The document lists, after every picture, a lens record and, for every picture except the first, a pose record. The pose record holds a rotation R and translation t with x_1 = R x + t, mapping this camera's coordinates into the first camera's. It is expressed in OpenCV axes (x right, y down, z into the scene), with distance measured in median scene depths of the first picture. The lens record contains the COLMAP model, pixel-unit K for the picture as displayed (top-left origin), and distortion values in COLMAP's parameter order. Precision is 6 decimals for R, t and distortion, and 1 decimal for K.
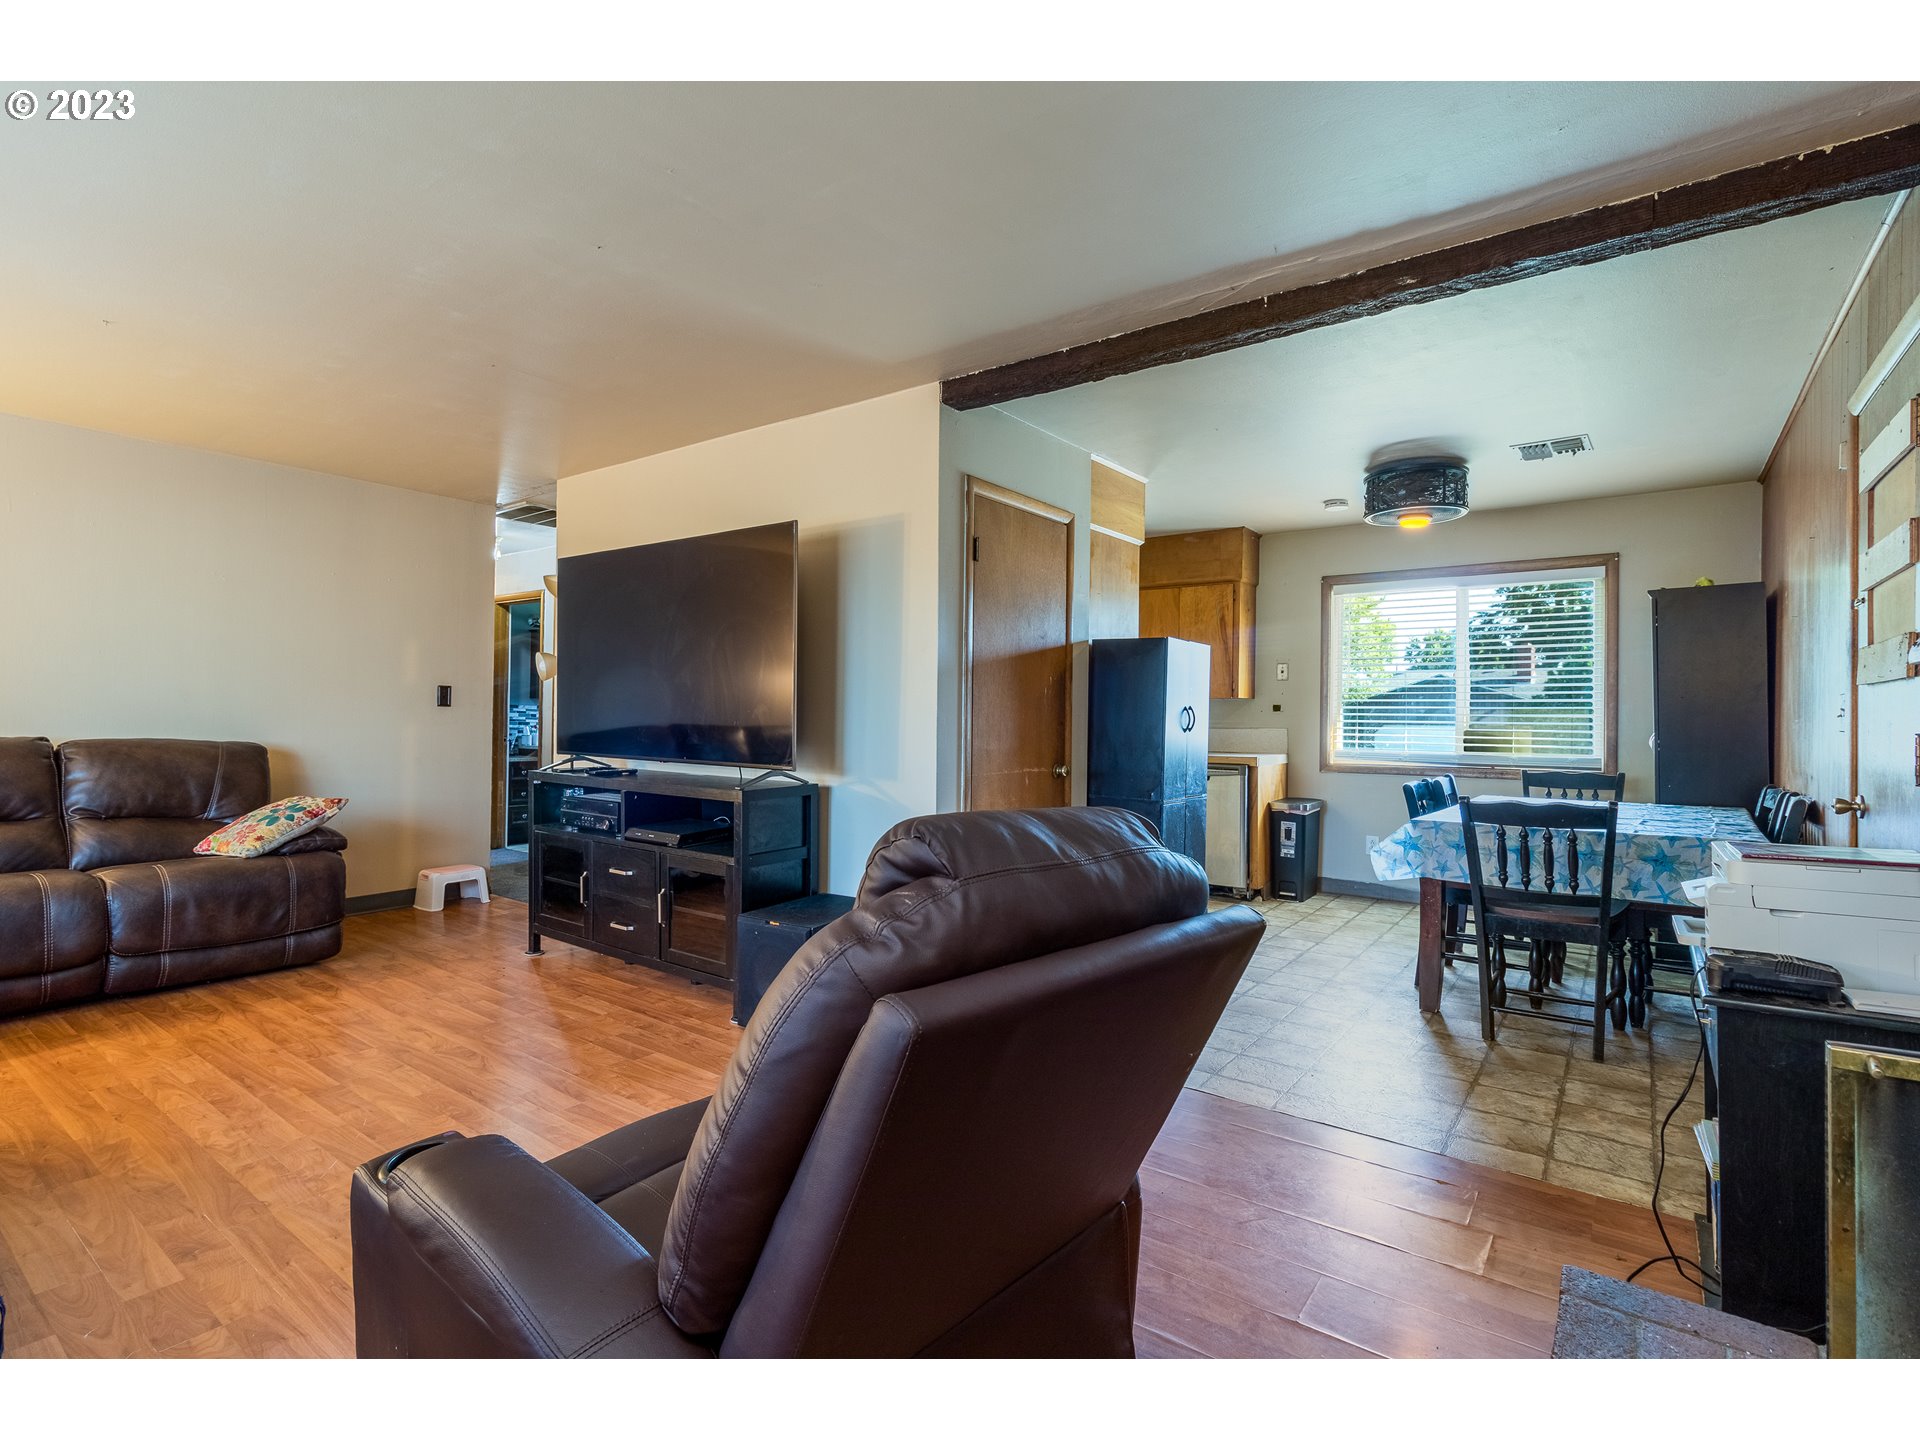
lens RADIAL K [[923.1, 0, 954.0], [0, 923.1, 708.0], [0, 0, 1]] dist [0.014692, 0.000188]
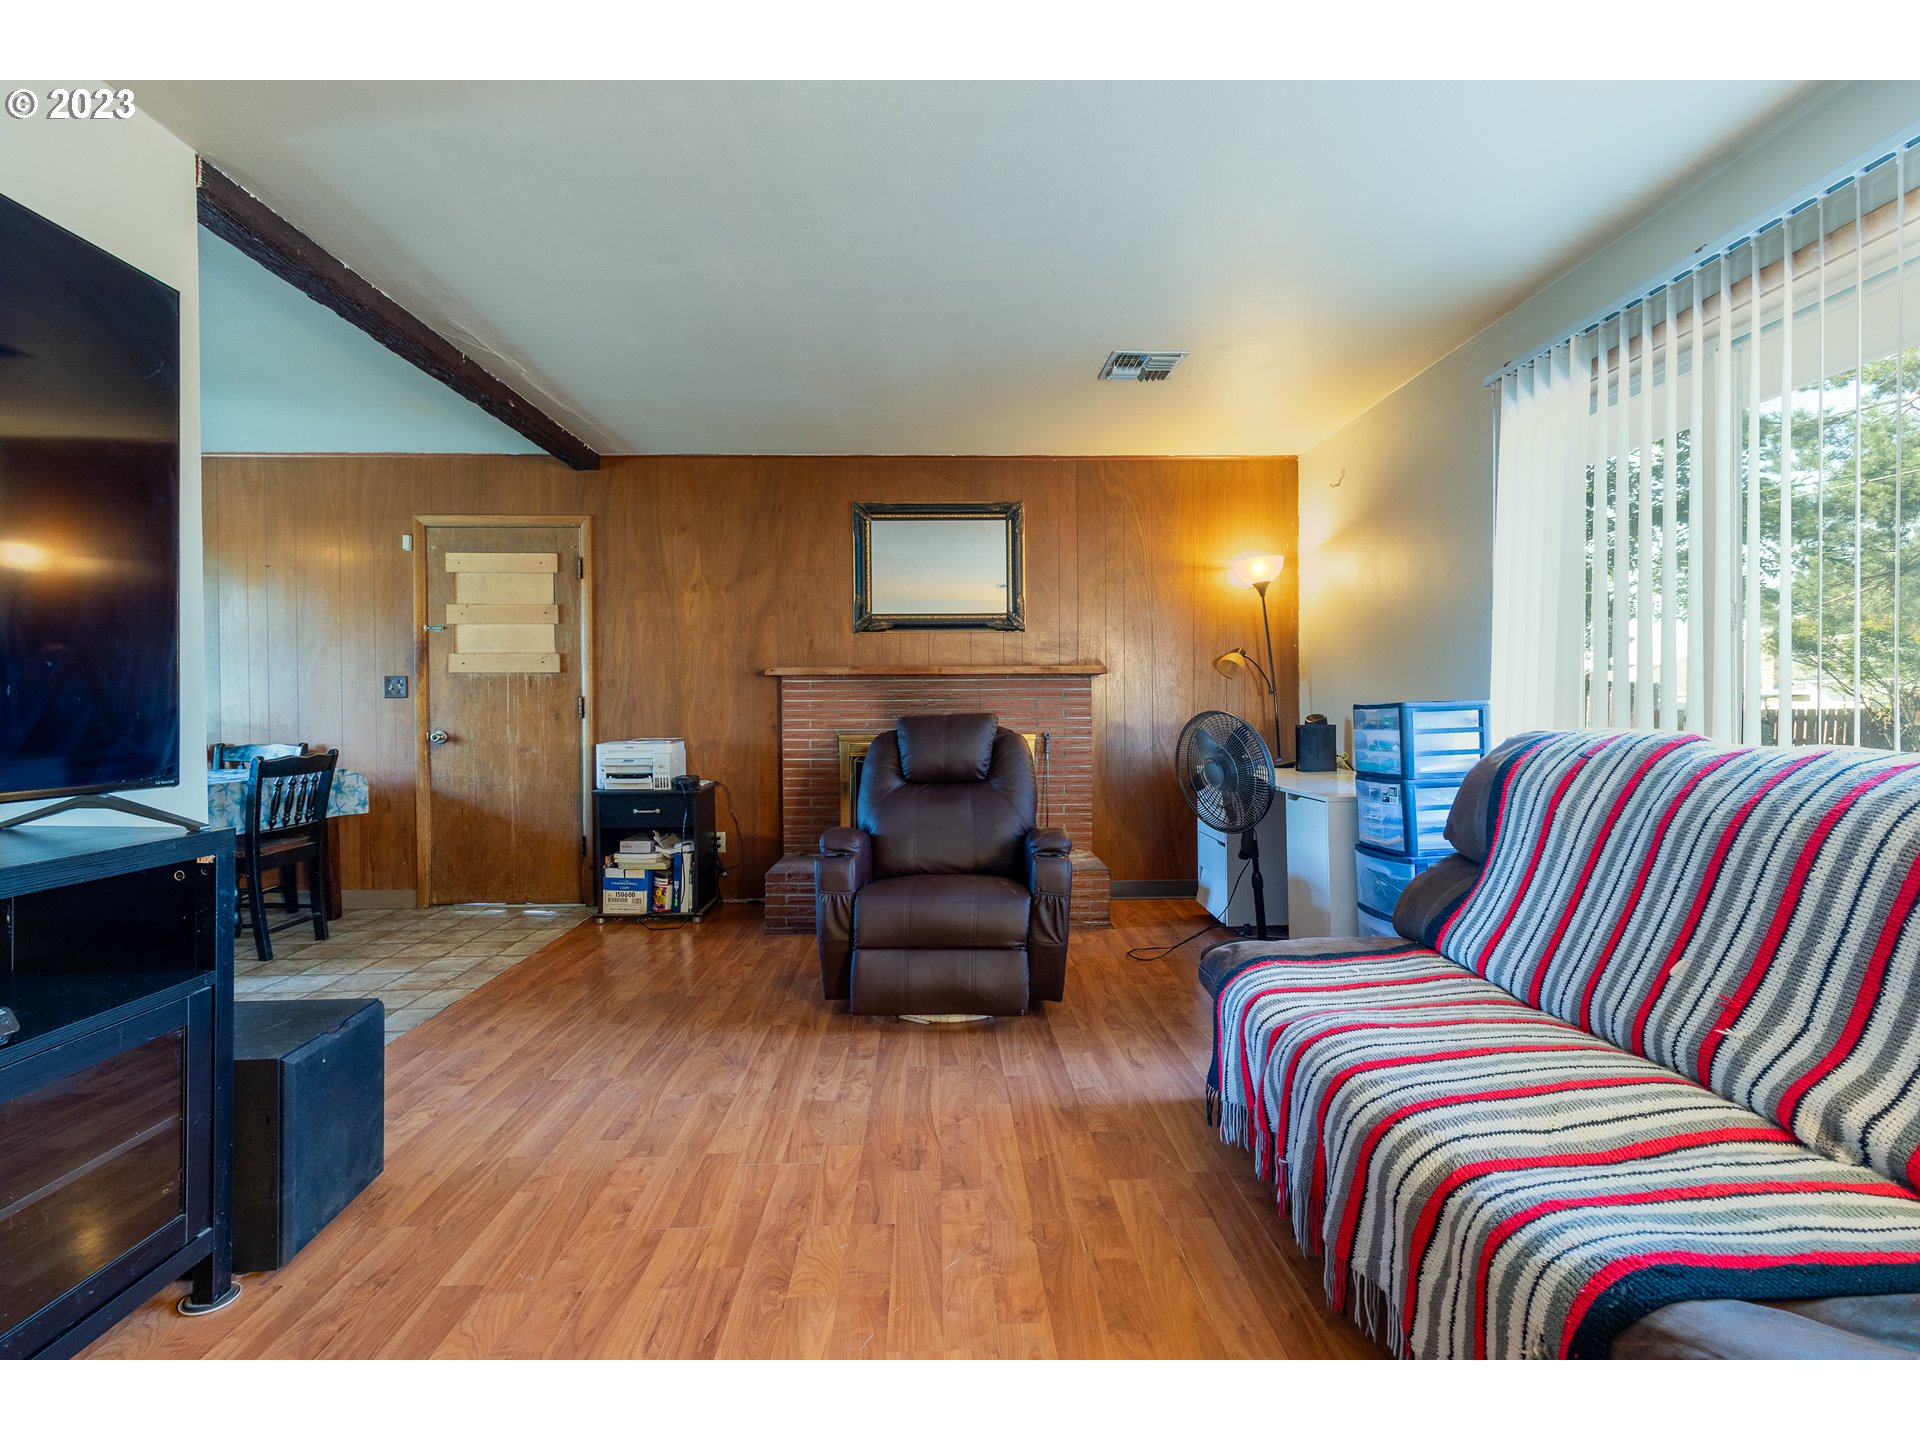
lens RADIAL K [[923.1, 0, 954.0], [0, 923.1, 708.0], [0, 0, 1]] dist [0.014692, 0.000188]
pose [[-0.619476, -0.011193, 0.784935, -0.677154], [-0.007400, 0.999937, 0.008419, 0.014156], [-0.784980, -0.000592, -0.619520, 0.790718]]
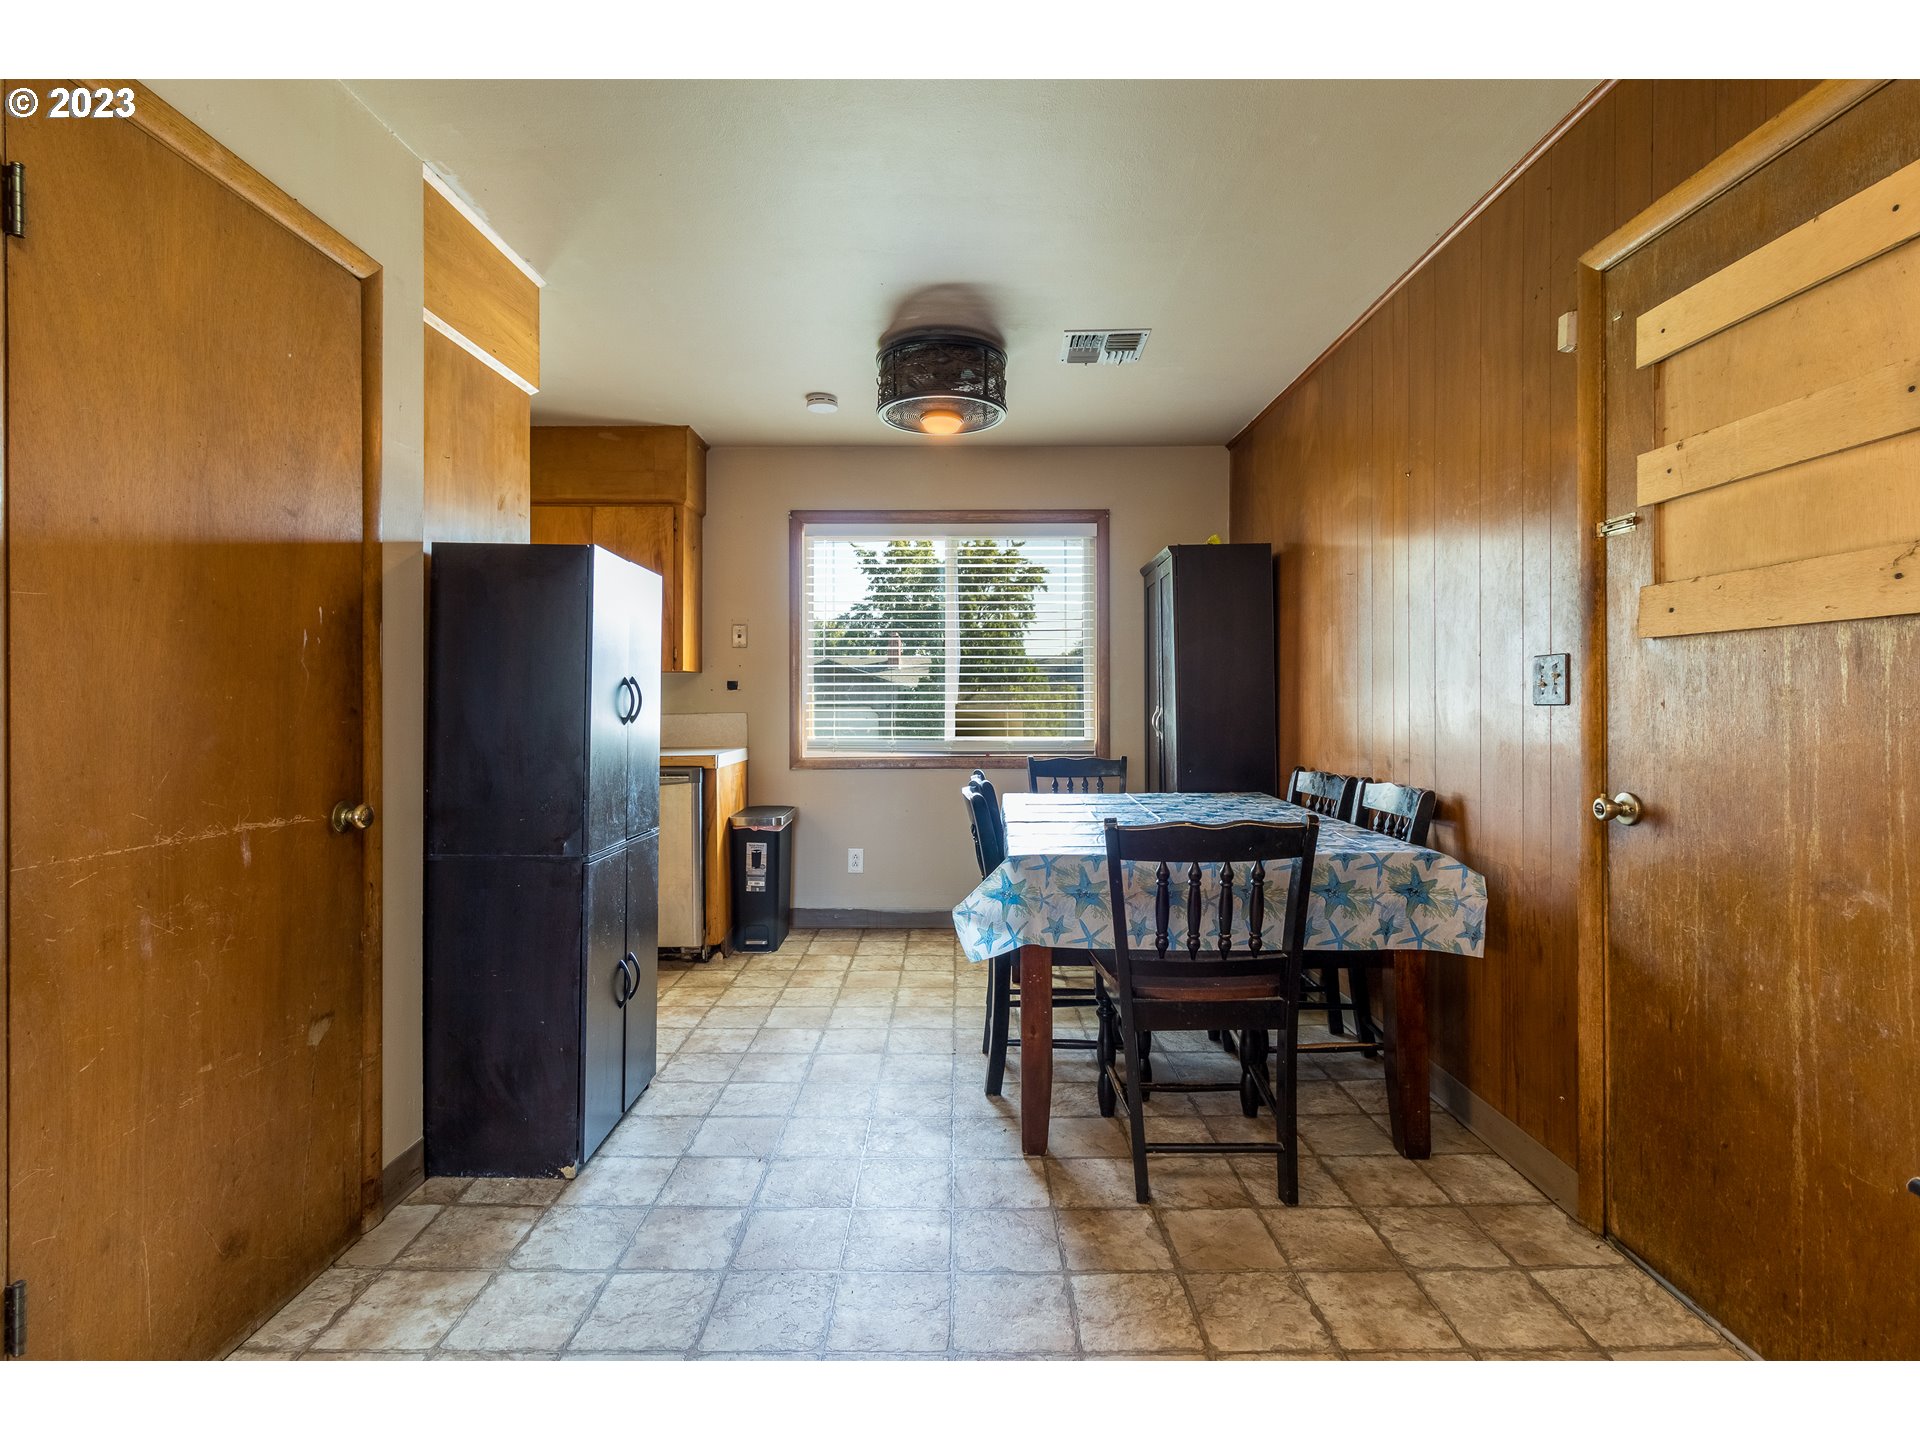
lens RADIAL K [[921.7, 0, 968.8], [0, 921.7, 705.4], [0, 0, 1]] dist [-0.004049, -0.000048]
pose [[0.797082, -0.014289, 0.603702, 0.081047], [0.005417, 0.999849, 0.016512, 0.007026], [-0.603847, -0.009891, 0.797039, 0.433620]]
